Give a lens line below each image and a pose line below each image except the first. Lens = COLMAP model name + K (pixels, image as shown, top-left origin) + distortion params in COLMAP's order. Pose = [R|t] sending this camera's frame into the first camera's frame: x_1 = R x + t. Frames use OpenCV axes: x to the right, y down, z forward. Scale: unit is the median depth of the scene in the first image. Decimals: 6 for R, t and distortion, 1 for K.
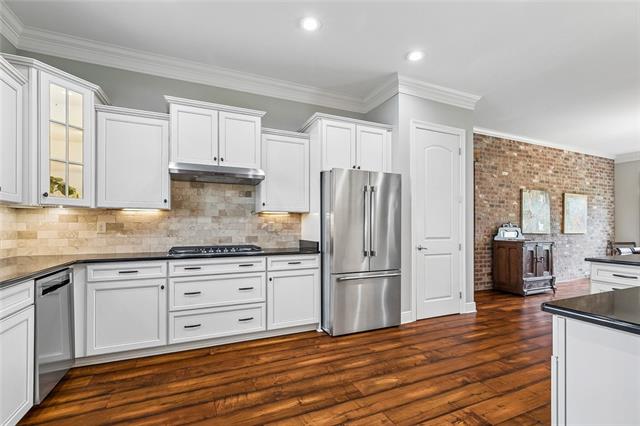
lens RADIAL K [[290.6, 0, 319.0], [0, 290.6, 225.9], [0, 0, 1]] dist [0.001442, -0.000030]
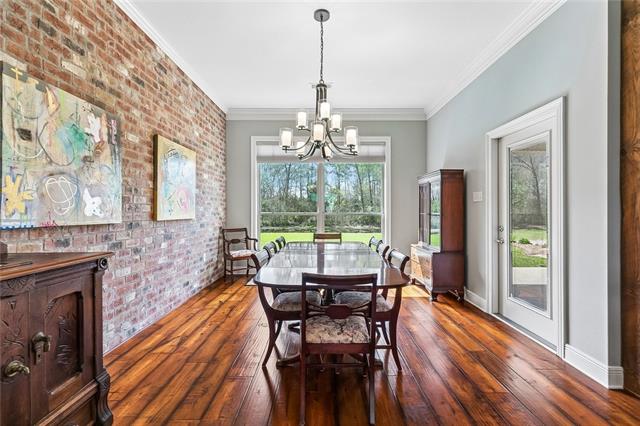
lens RADIAL K [[290.2, 0, 324.7], [0, 290.2, 212.0], [0, 0, 1]] dist [0.000676, 0.000155]
pose [[0.395516, -0.008254, 0.918422, 0.527281], [-0.004163, 0.999933, 0.010779, 0.005914], [-0.918450, -0.008087, 0.395455, 0.574200]]
